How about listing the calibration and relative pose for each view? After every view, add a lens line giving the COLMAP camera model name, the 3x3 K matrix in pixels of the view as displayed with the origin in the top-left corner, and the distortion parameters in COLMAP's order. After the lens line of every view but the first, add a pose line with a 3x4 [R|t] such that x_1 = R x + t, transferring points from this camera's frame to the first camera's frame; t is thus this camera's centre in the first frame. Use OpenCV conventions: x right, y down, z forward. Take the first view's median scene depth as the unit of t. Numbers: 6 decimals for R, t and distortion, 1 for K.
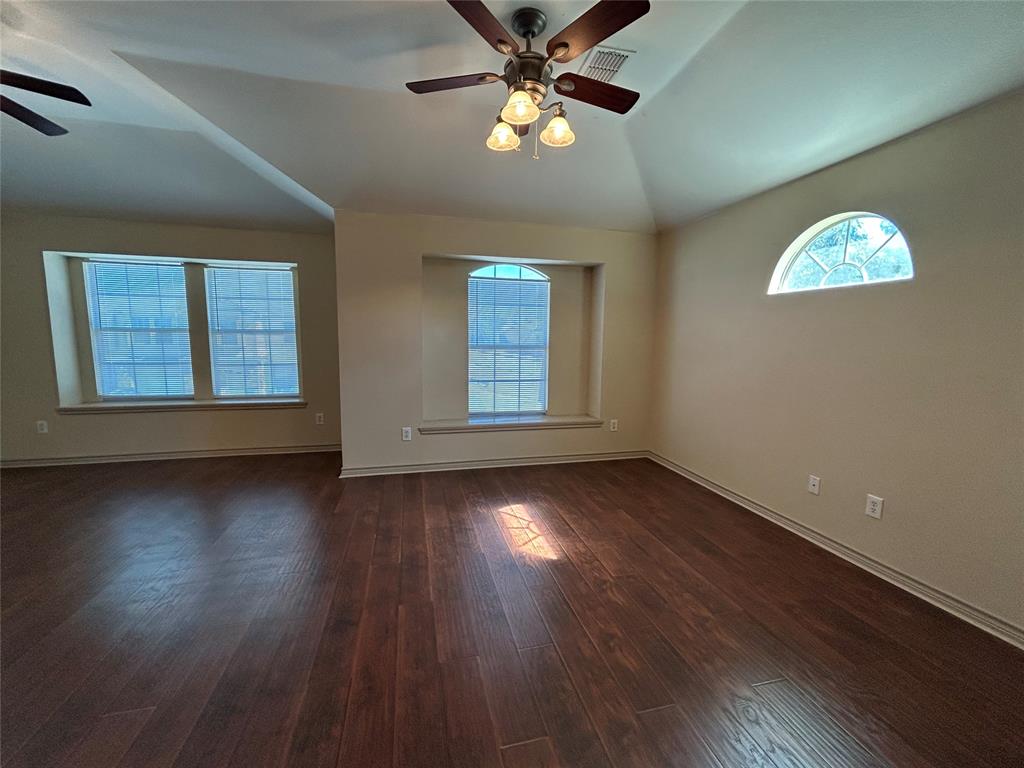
lens RADIAL K [[414.0, 0, 512.7], [0, 414.0, 382.9], [0, 0, 1]] dist [0.001668, 0.000669]
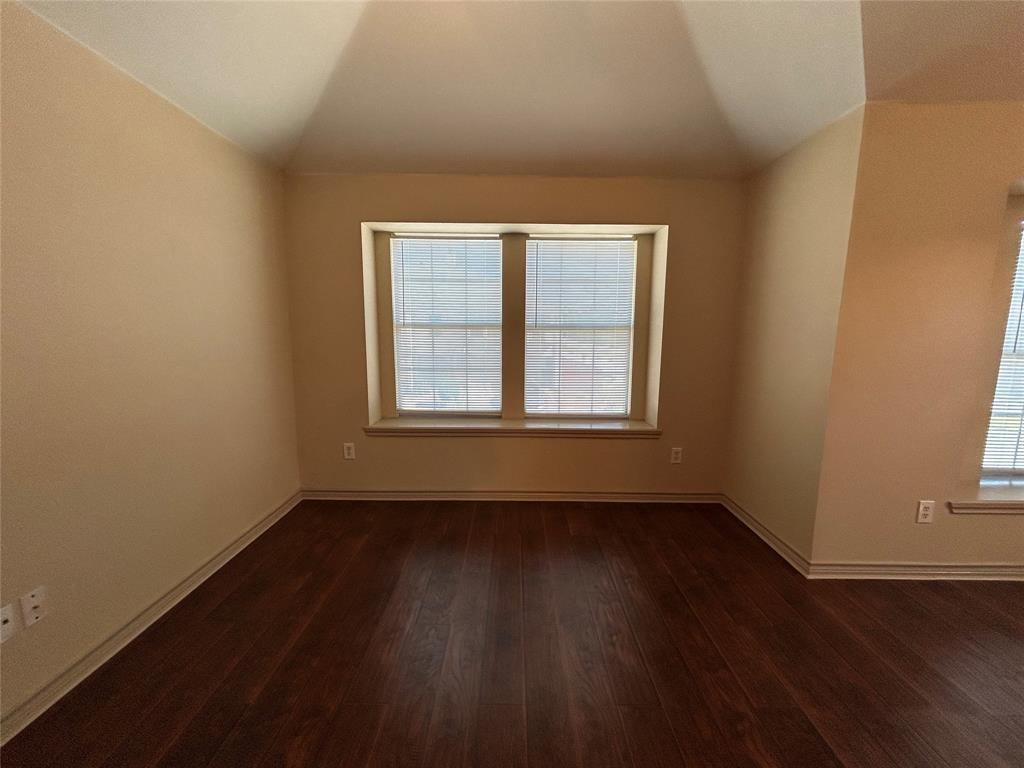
lens RADIAL K [[402.4, 0, 516.2], [0, 402.4, 385.1], [0, 0, 1]] dist [-0.001721, -0.000065]
pose [[0.971960, 0.029437, -0.233297, -0.626177], [-0.019495, 0.998805, 0.044808, -0.057142], [0.234337, -0.039003, 0.971373, 0.323198]]
